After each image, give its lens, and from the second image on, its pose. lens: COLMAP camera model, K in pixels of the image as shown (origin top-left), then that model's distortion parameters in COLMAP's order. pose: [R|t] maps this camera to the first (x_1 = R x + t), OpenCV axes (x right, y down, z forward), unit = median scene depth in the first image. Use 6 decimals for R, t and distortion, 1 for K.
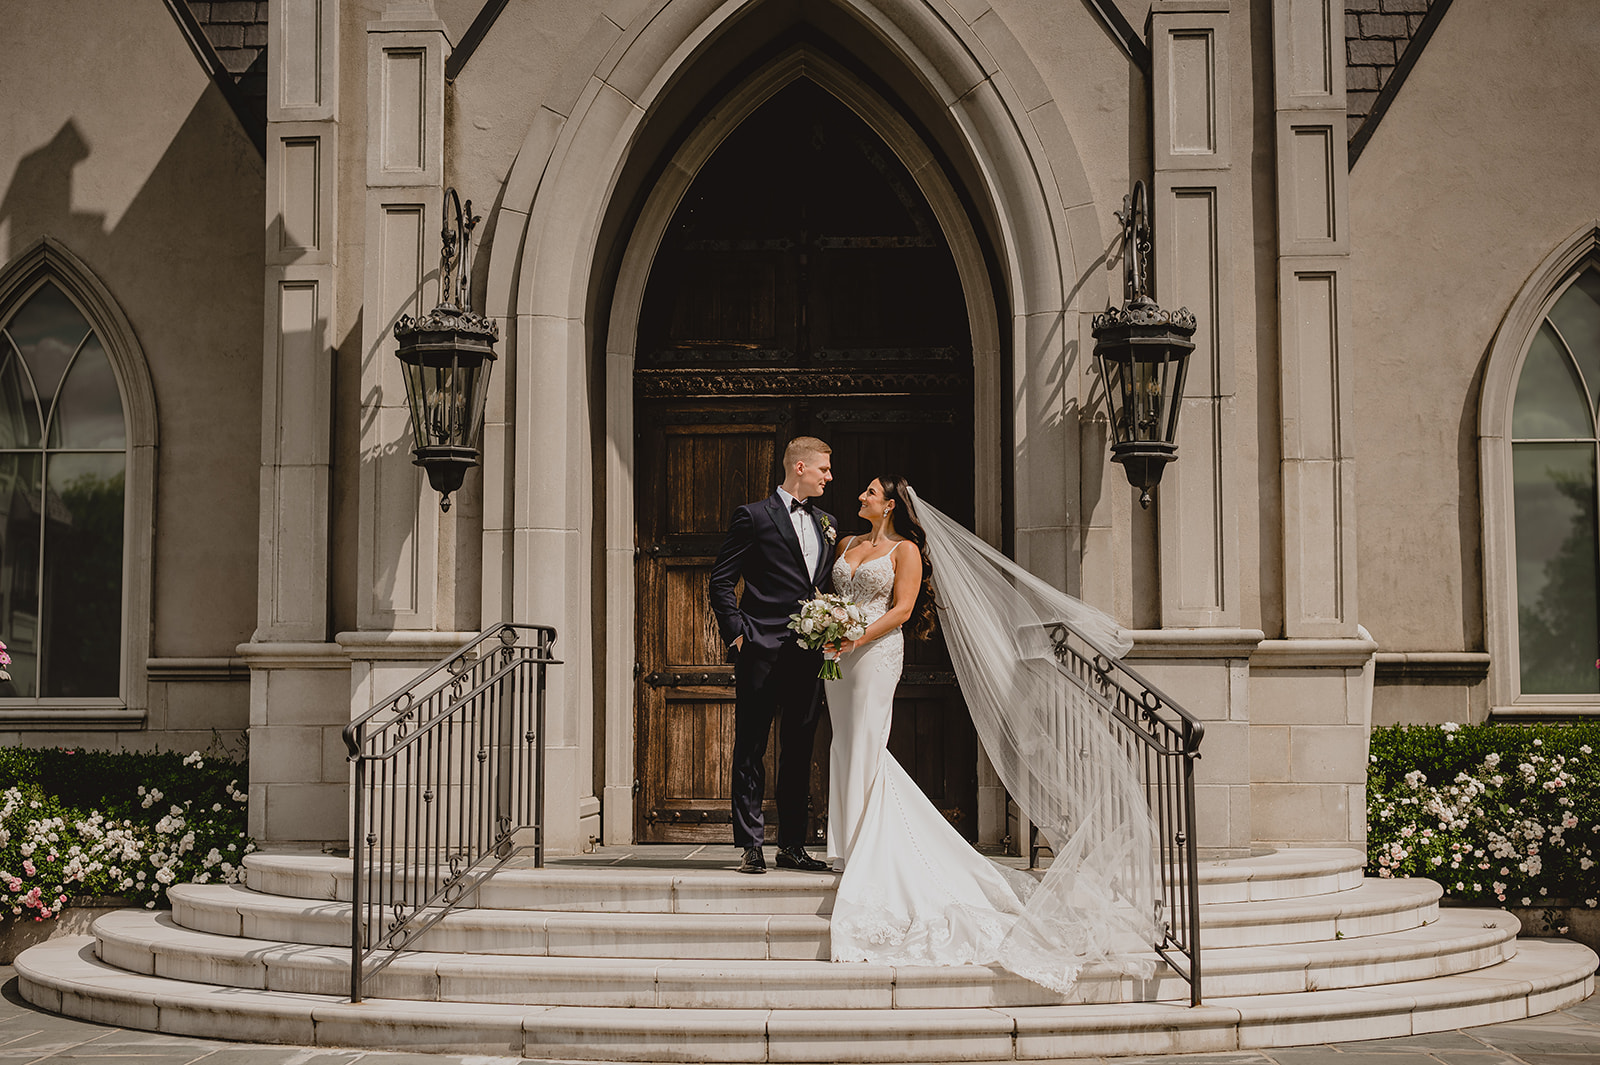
lens RADIAL K [[2276.7, 0, 812.7], [0, 2276.7, 546.6], [0, 0, 1]] dist [-0.010283, 0.026846]
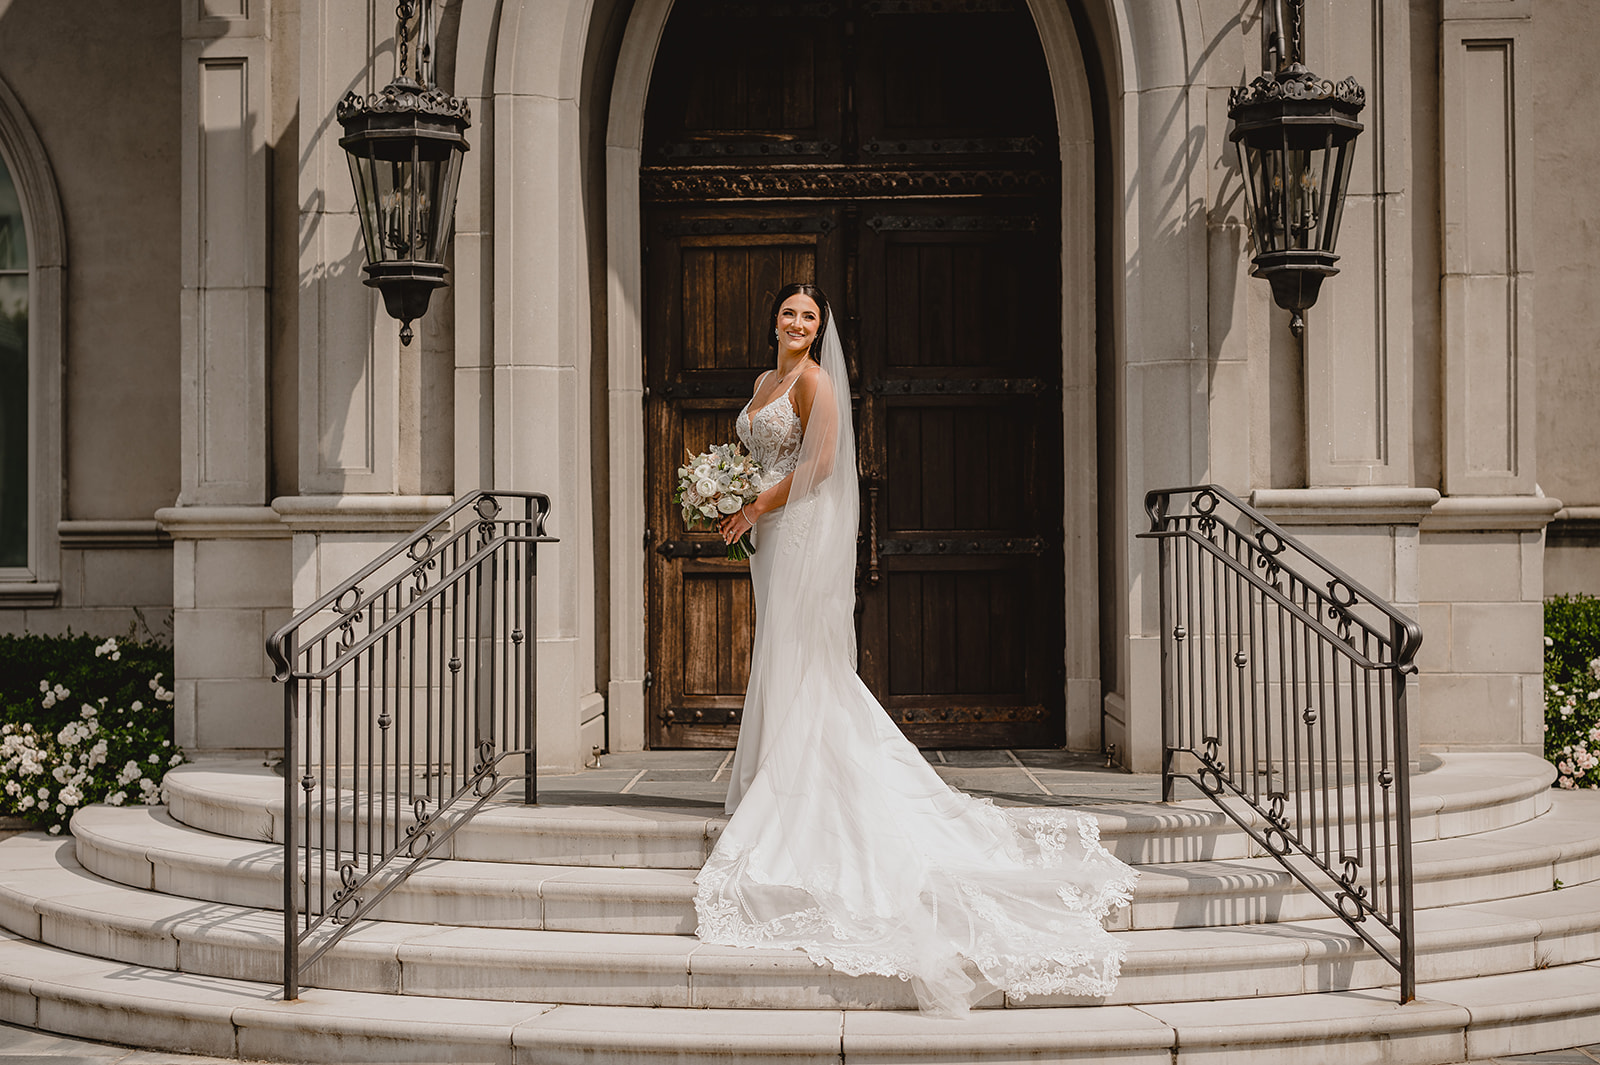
lens RADIAL K [[2313.3, 0, 800.0], [0, 2313.3, 532.5], [0, 0, 1]] dist [-0.015041, 0.089900]
pose [[0.999987, -0.004698, -0.002197, -0.022044], [0.004837, 0.997667, 0.068101, -0.004086], [0.001872, -0.068111, 0.997676, 0.183962]]
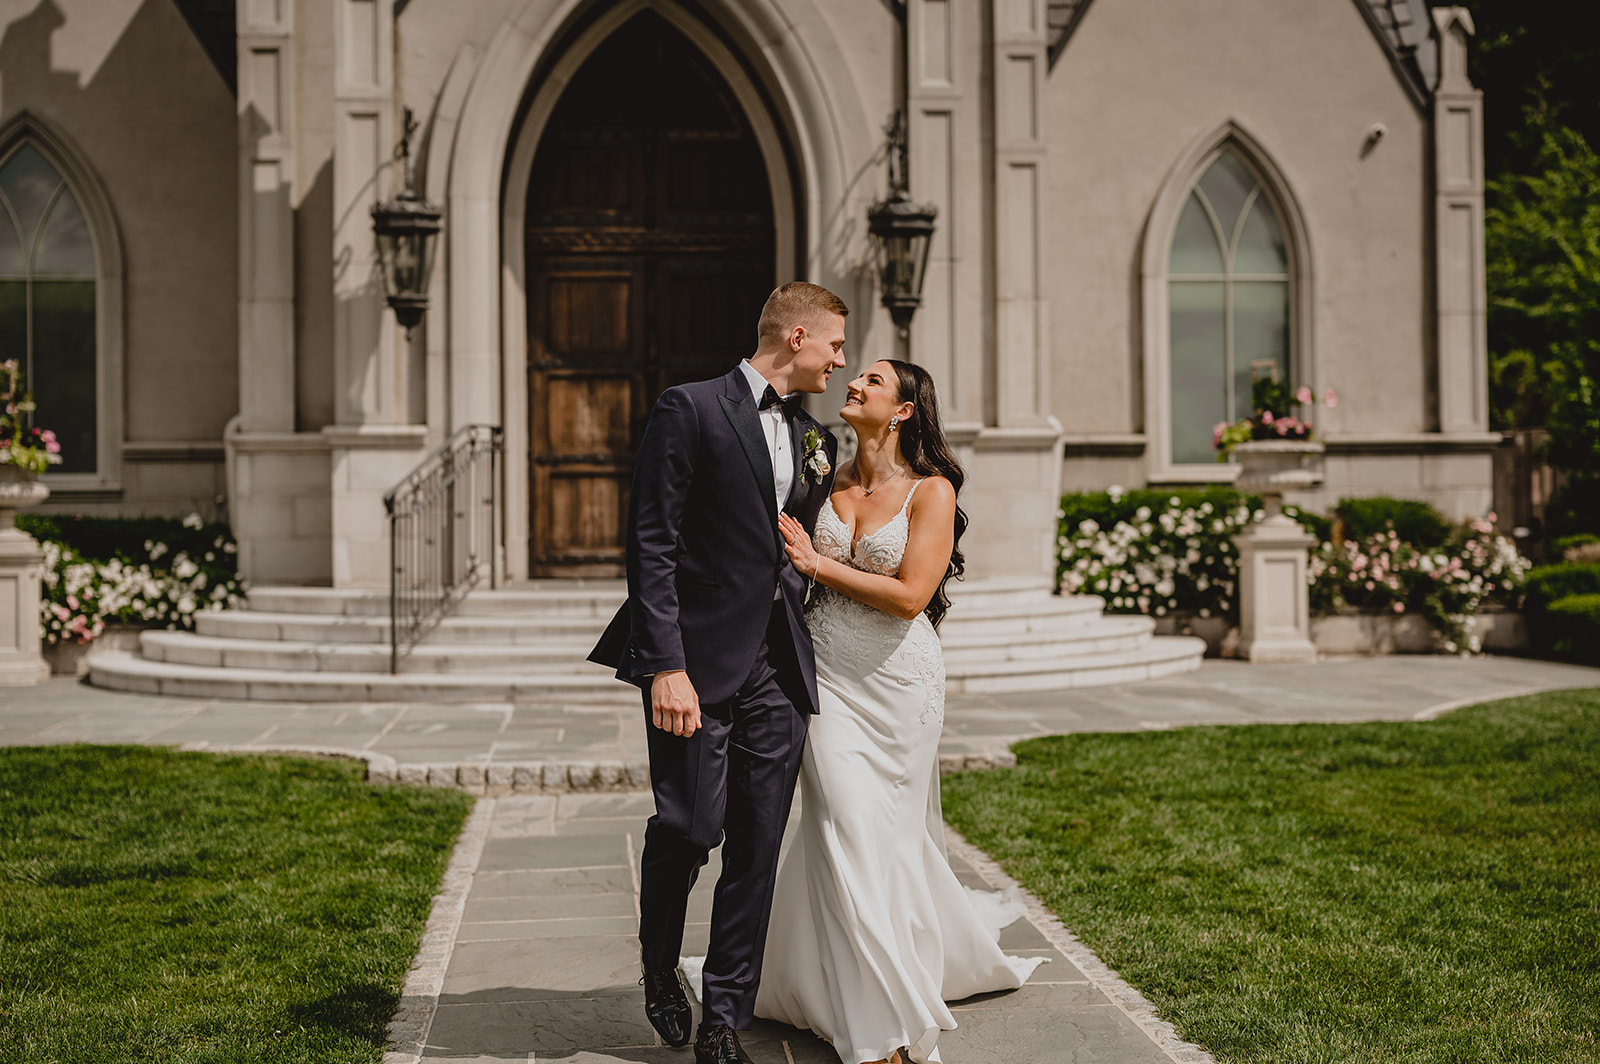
lens RADIAL K [[2391.7, 0, 861.2], [0, 2391.7, 508.9], [0, 0, 1]] dist [-0.001225, -0.013643]
pose [[0.990235, -0.007401, 0.139211, -0.084369], [-0.004548, 0.996343, 0.085318, -0.036937], [-0.139334, -0.085118, 0.986580, -0.461506]]
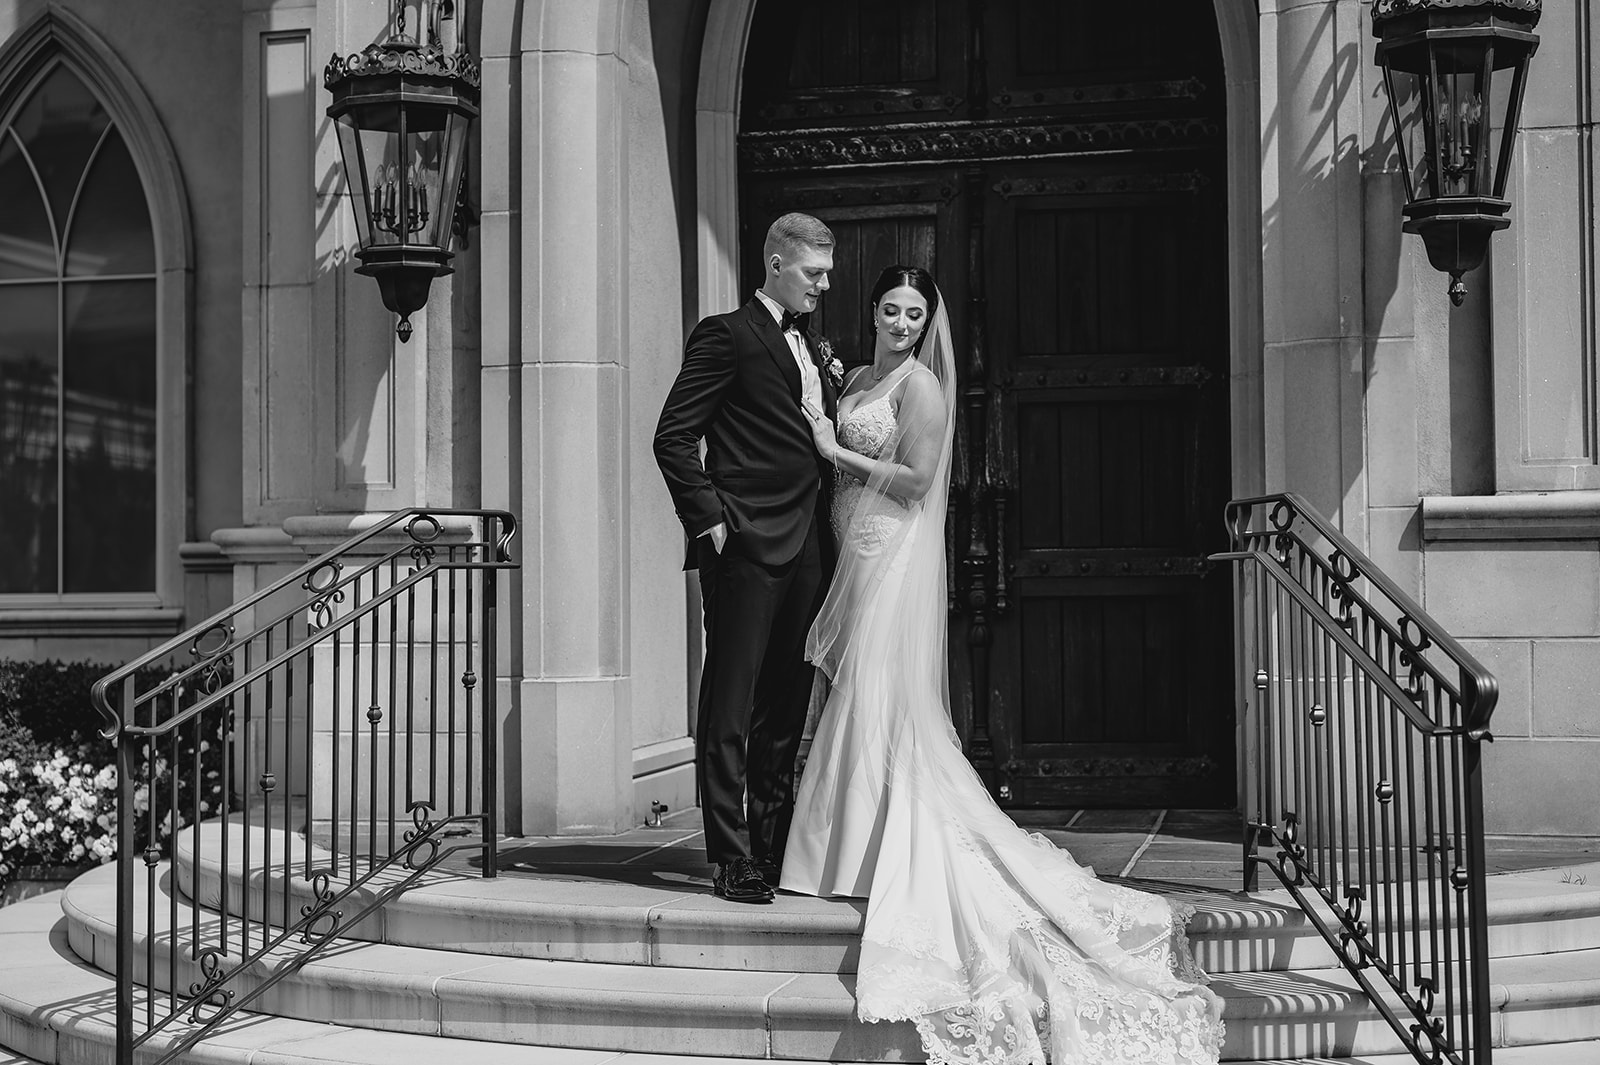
lens RADIAL K [[2388.4, 0, 795.5], [0, 2388.4, 524.2], [0, 0, 1]] dist [-0.006571, 0.020151]
pose [[0.980761, -0.012907, -0.194786, 0.087249], [0.024537, 0.998049, 0.057411, 0.001186], [0.193665, -0.061086, 0.979164, 0.292452]]
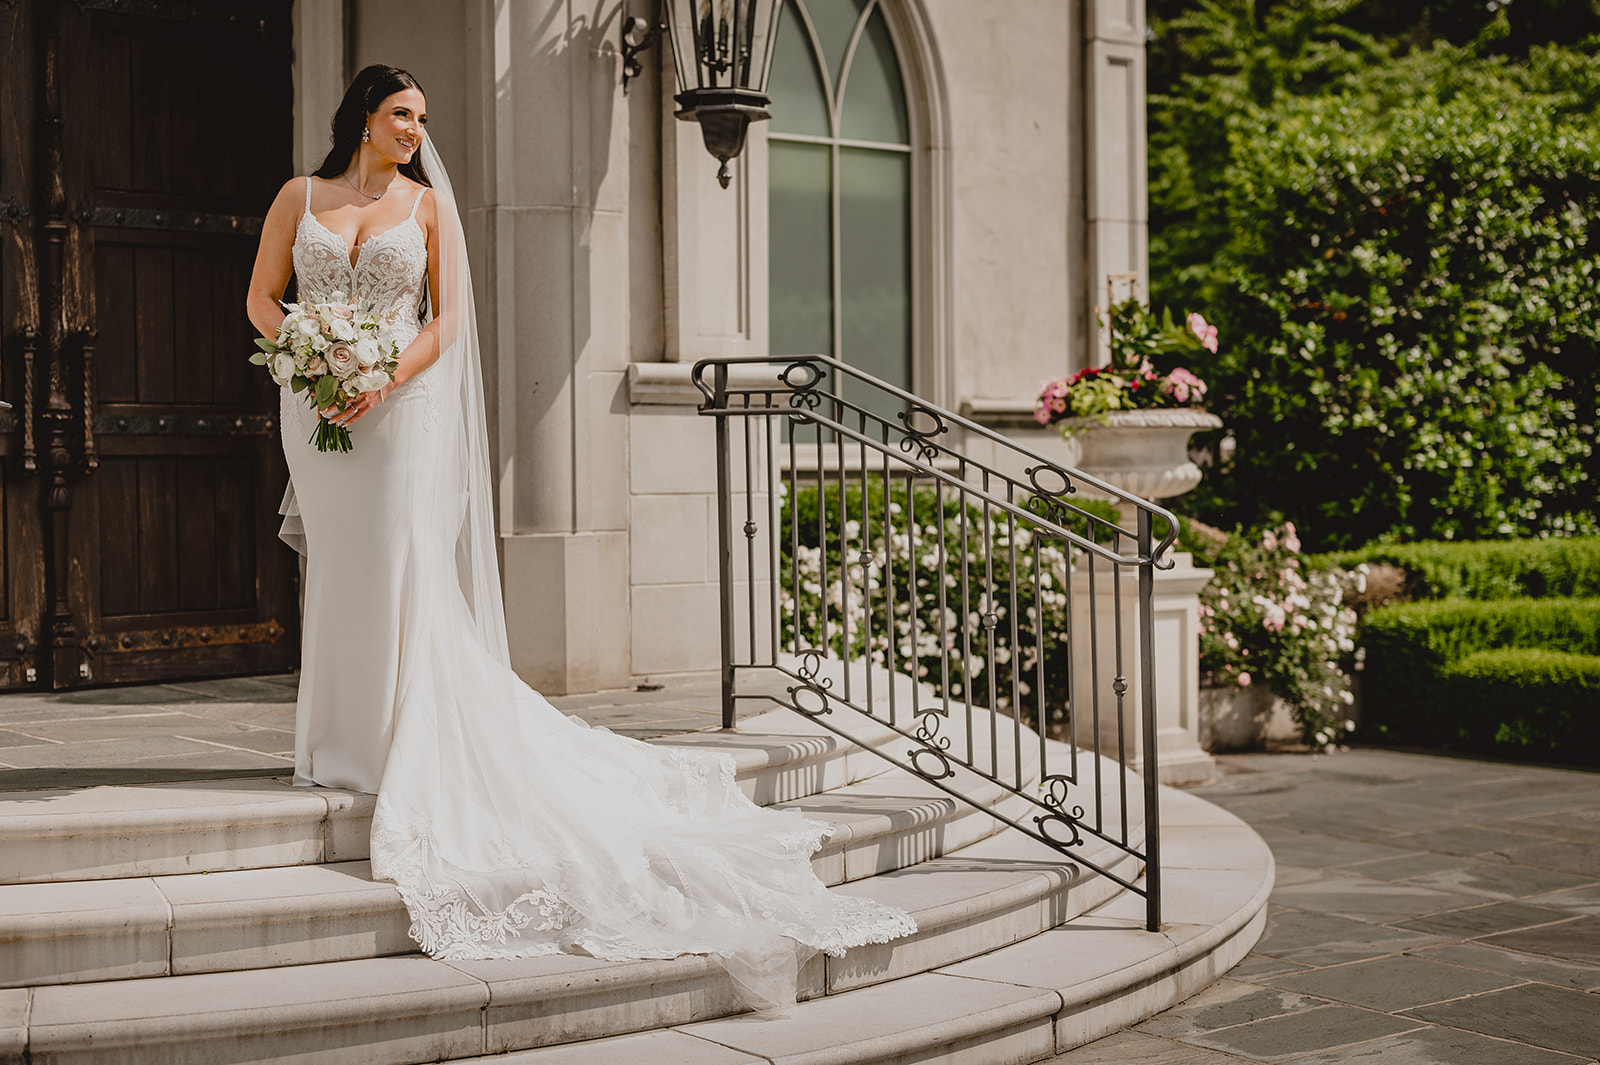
lens RADIAL K [[2388.4, 0, 795.5], [0, 2388.4, 524.2], [0, 0, 1]] dist [-0.006571, 0.020151]
pose [[0.774124, -0.018198, 0.632772, -0.272400], [-0.052653, 0.994272, 0.093009, 0.014567], [-0.630840, -0.105318, 0.768732, 0.389552]]
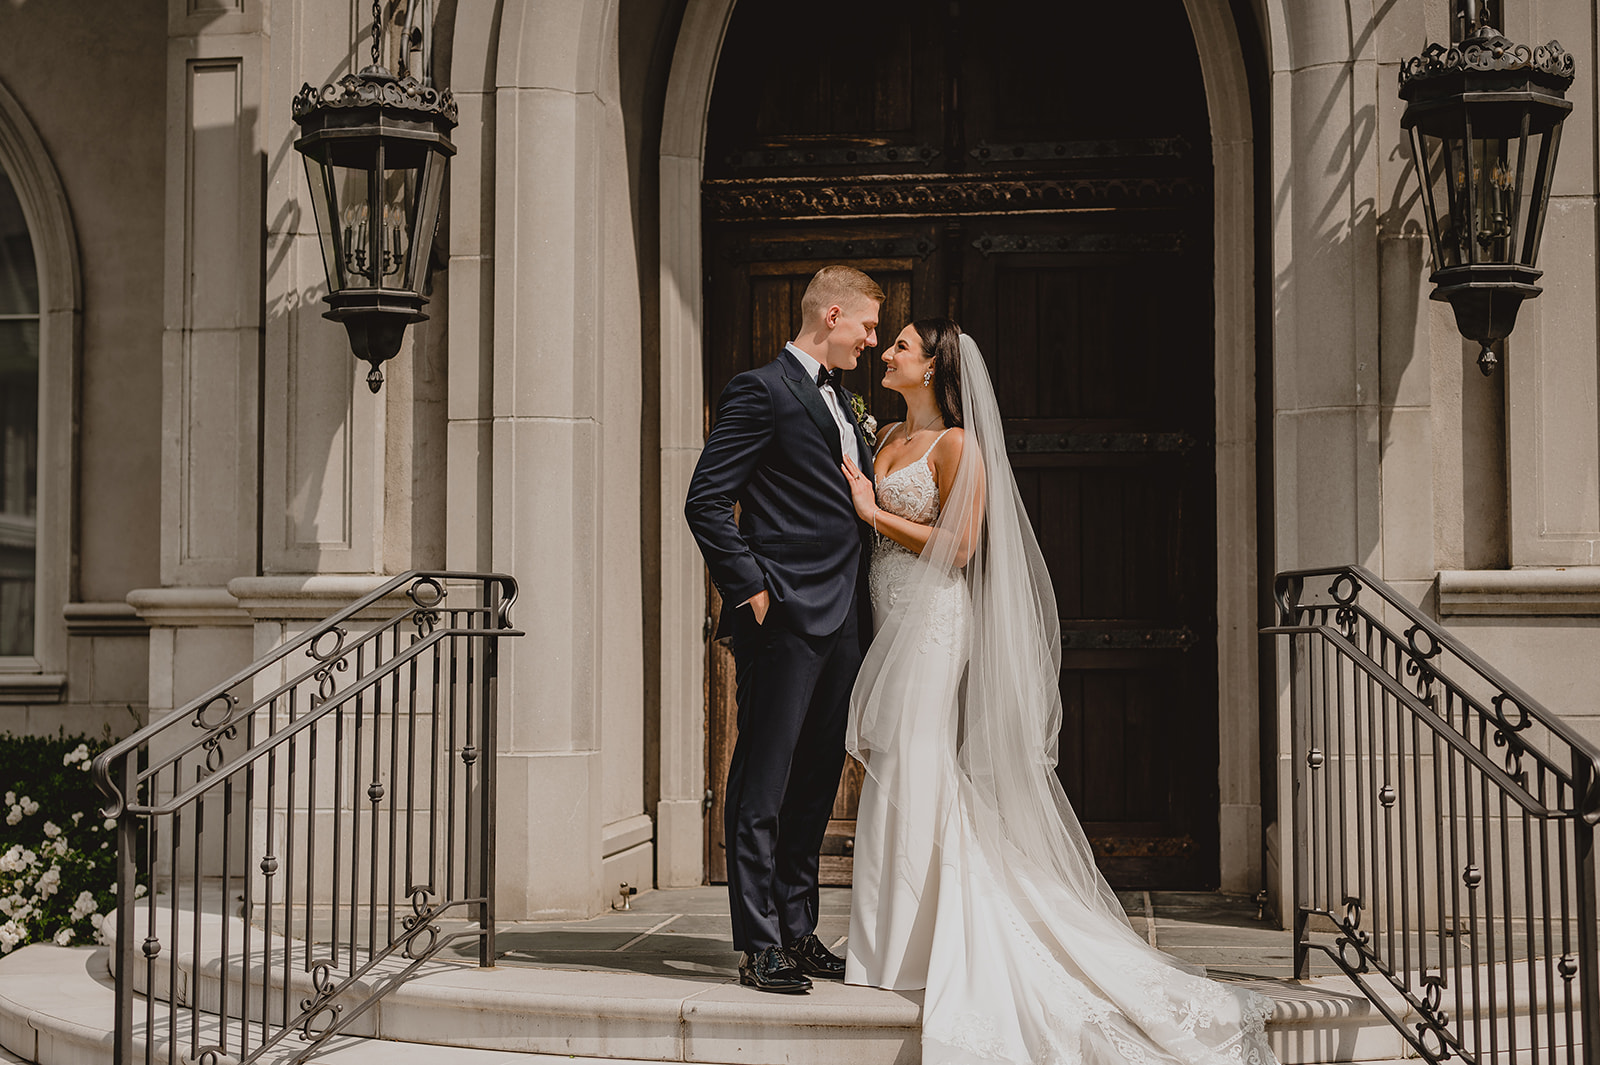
lens RADIAL K [[2462.6, 0, 831.4], [0, 2462.6, 541.7], [0, 0, 1]] dist [-0.012492, 0.066590]
pose [[0.995125, -0.004116, -0.098537, 0.032787], [0.008046, 0.999187, 0.039514, 0.000521], [0.098295, -0.040114, 0.994349, 0.297295]]
